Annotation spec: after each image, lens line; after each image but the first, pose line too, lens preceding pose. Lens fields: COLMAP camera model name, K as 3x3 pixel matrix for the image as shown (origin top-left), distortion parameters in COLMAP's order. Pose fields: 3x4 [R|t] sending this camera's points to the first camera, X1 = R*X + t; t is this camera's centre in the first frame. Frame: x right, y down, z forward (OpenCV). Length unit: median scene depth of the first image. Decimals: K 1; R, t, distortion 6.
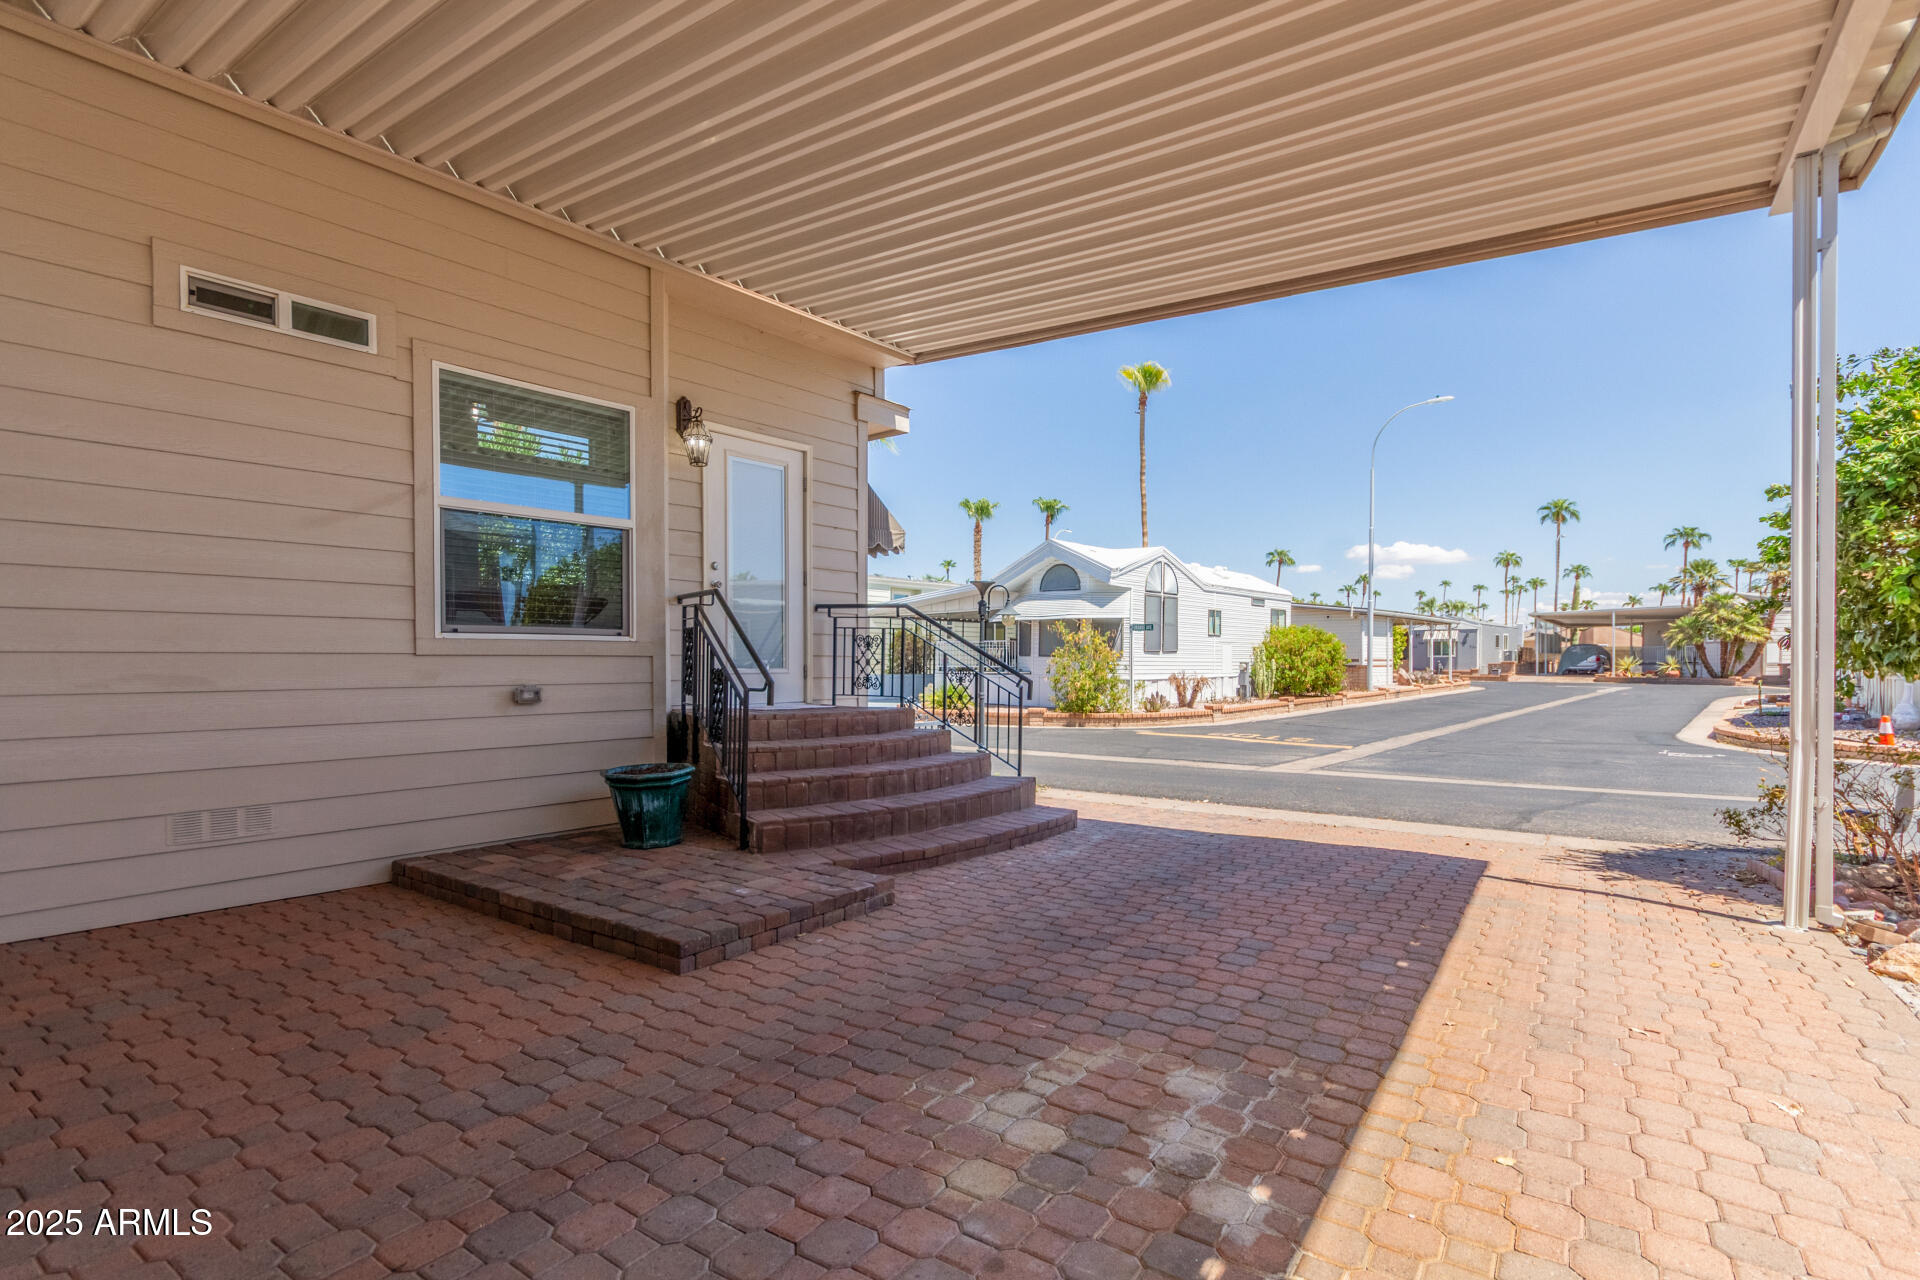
lens RADIAL K [[921.4, 0, 962.7], [0, 921.4, 658.4], [0, 0, 1]] dist [0.004129, 0.001131]
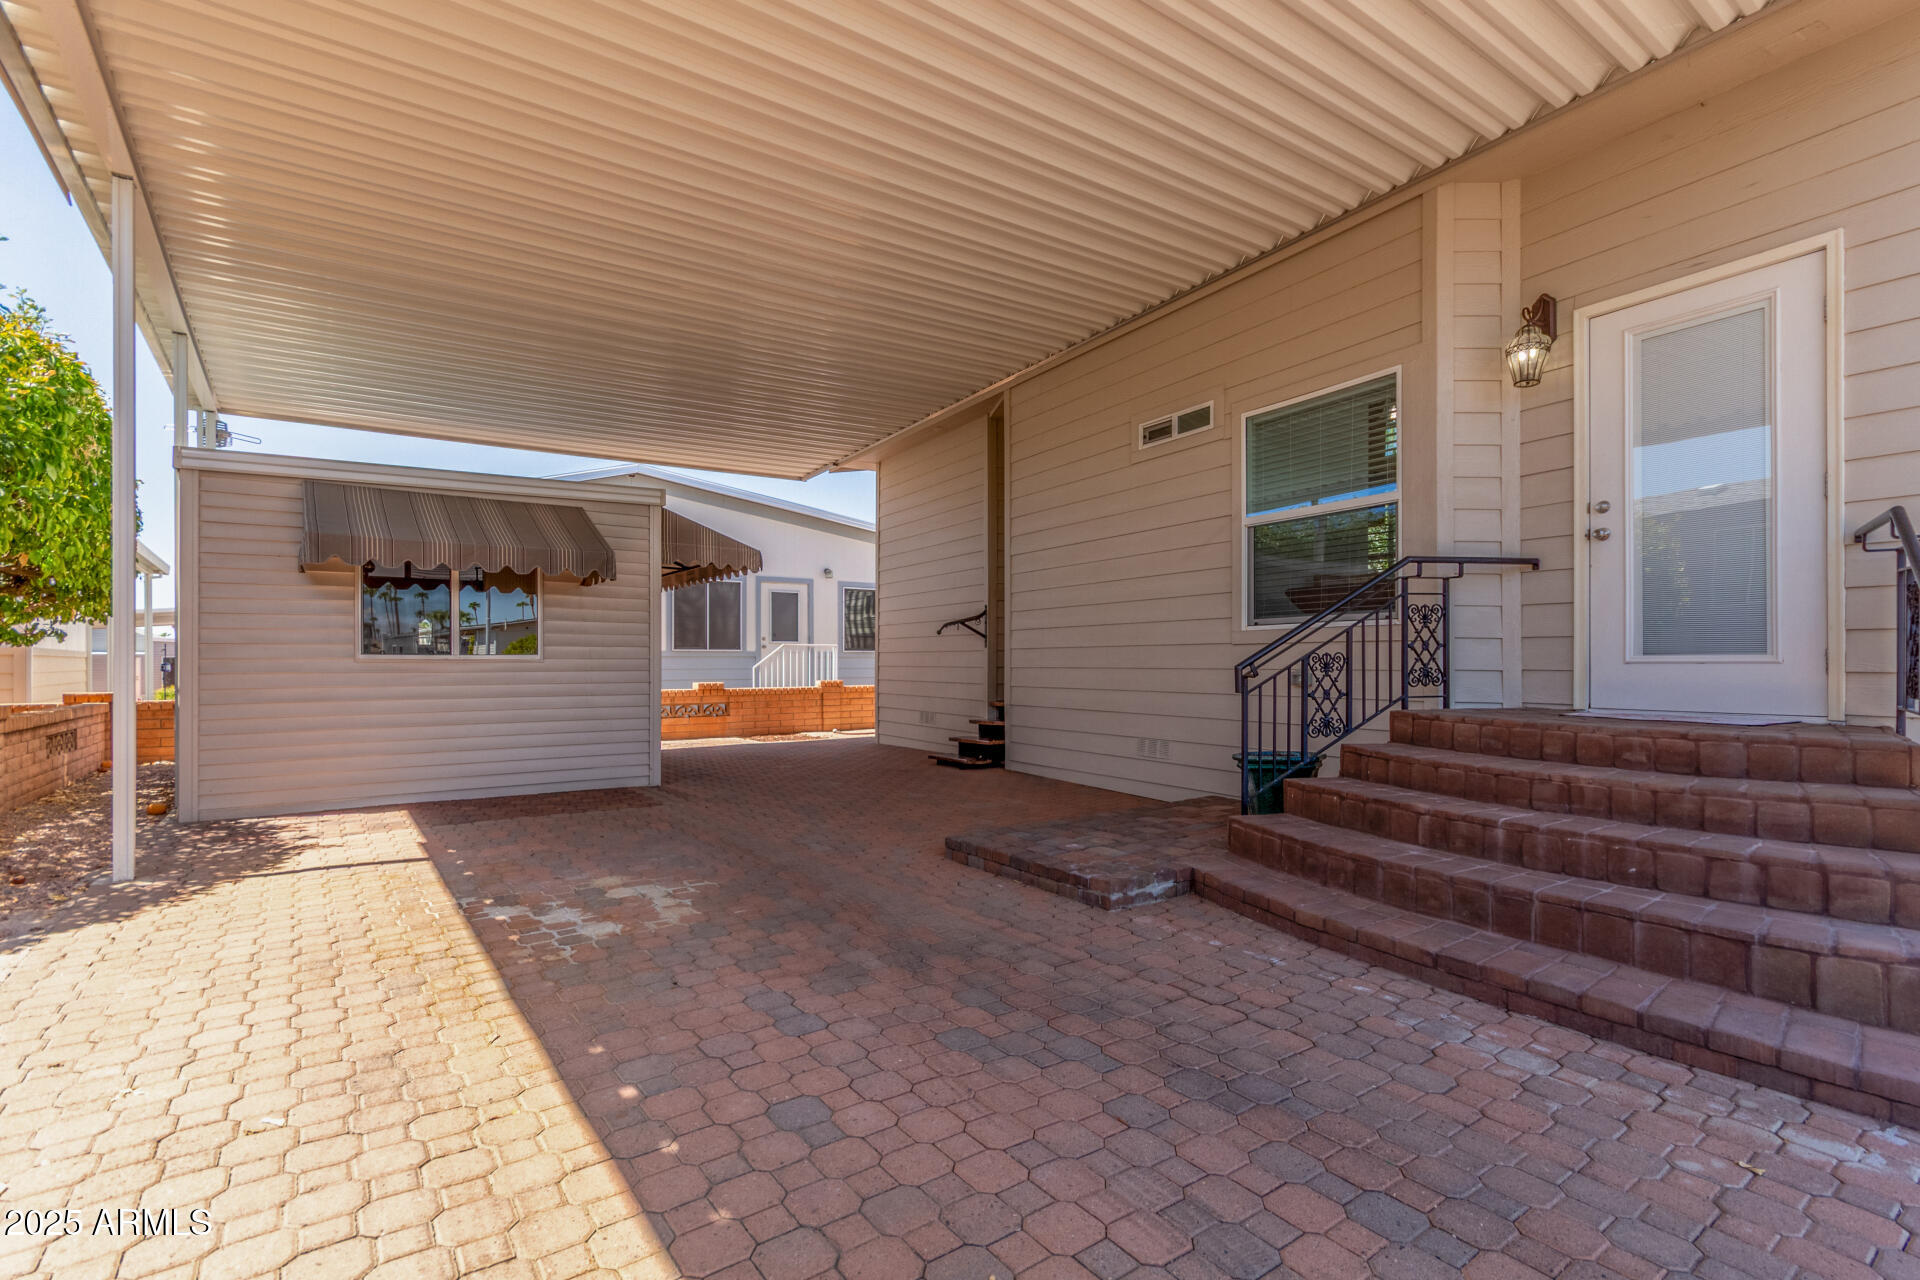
lens RADIAL K [[921.4, 0, 966.1], [0, 921.4, 652.6], [0, 0, 1]] dist [0.004129, 0.001131]
pose [[-0.349534, -0.009032, -0.936880, 1.116322], [0.004838, 0.999923, -0.011445, 0.031217], [0.936911, -0.008533, -0.349463, 1.611915]]
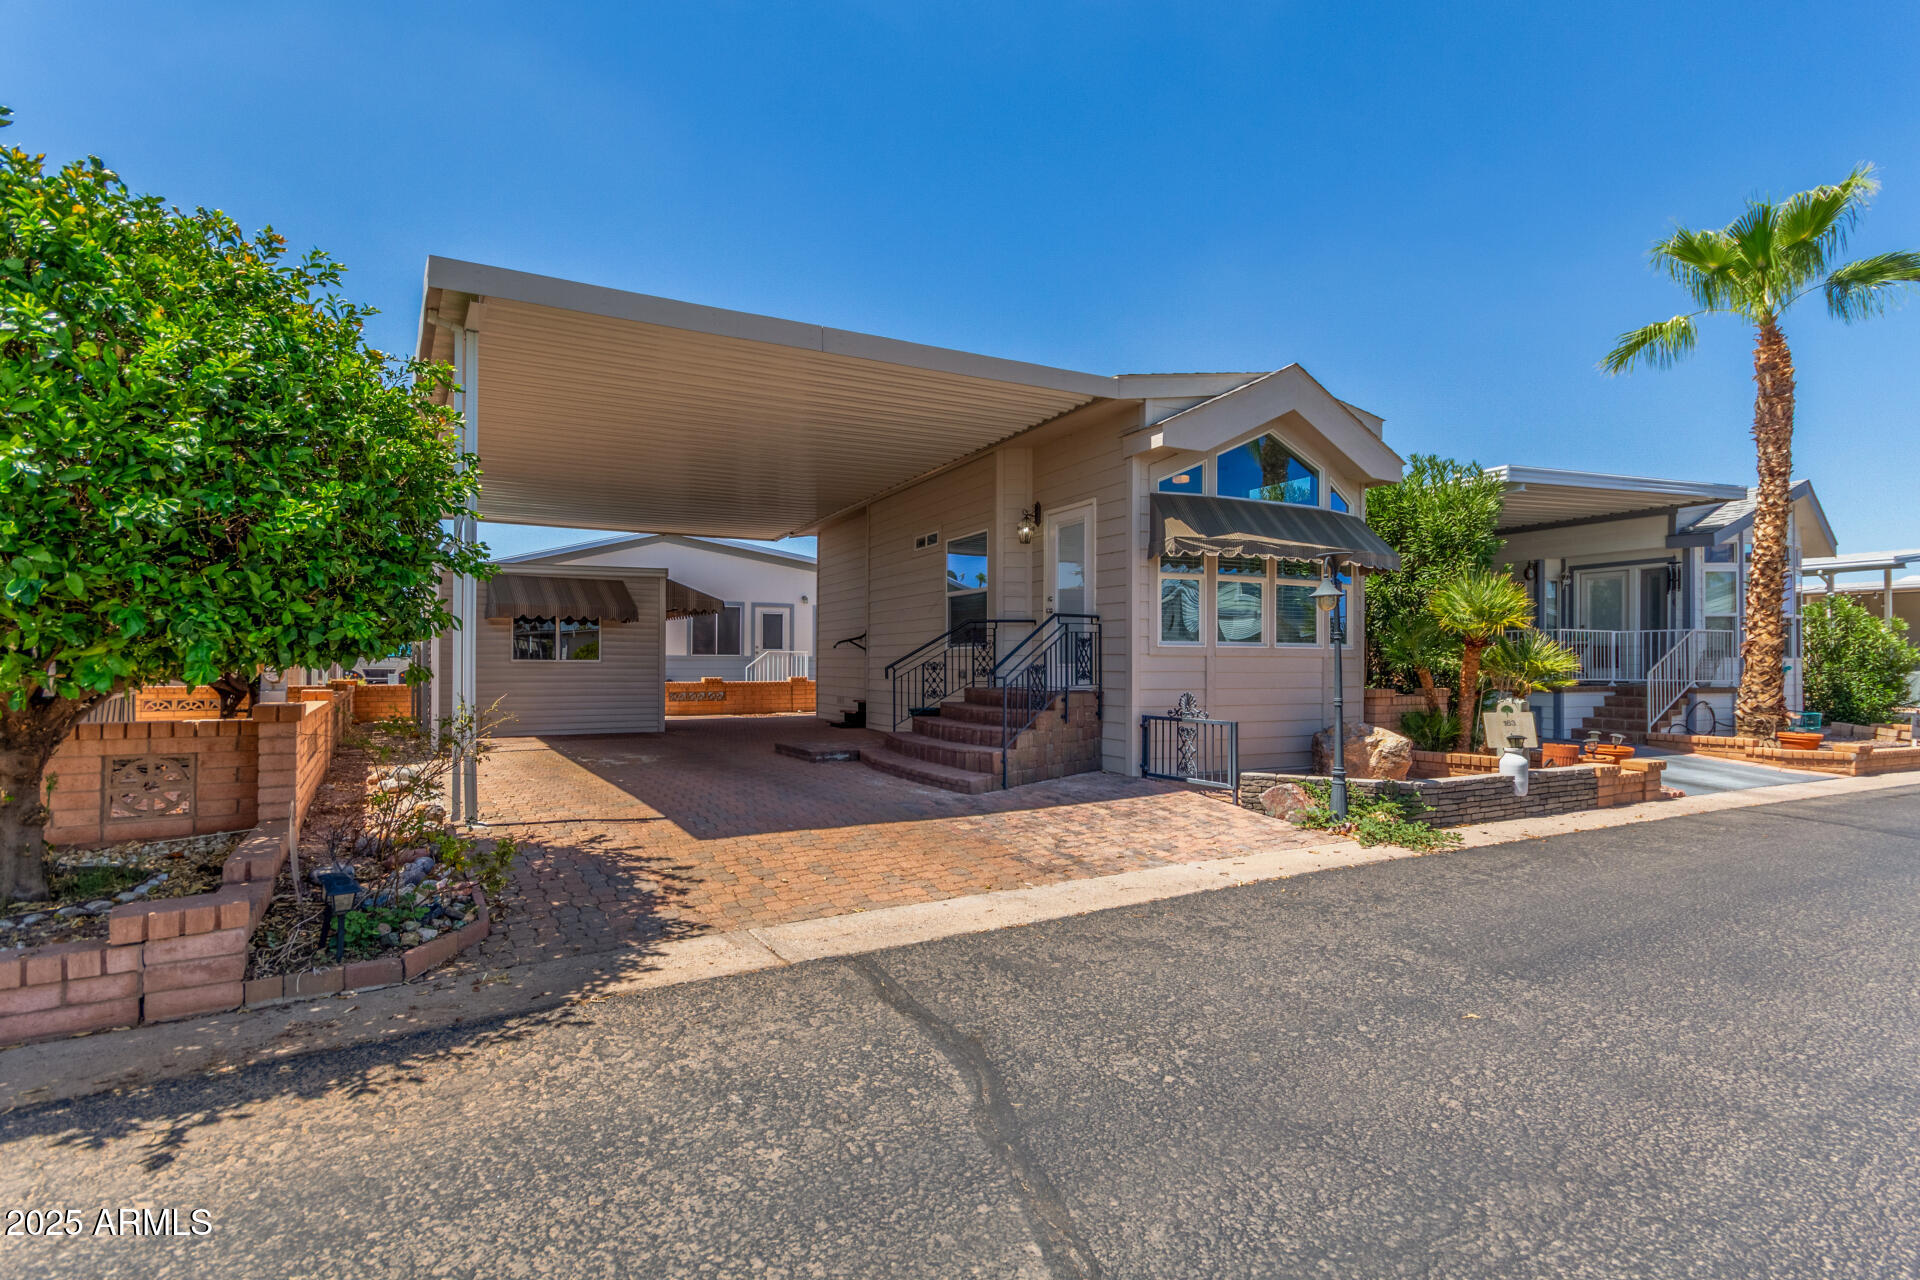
lens RADIAL K [[921.4, 0, 956.6], [0, 921.4, 643.6], [0, 0, 1]] dist [0.004129, 0.001131]
pose [[-0.410507, -0.020815, -0.911620, 2.510082], [0.000614, 0.999733, -0.023104, 0.028394], [0.911857, -0.010044, -0.410384, 3.030200]]
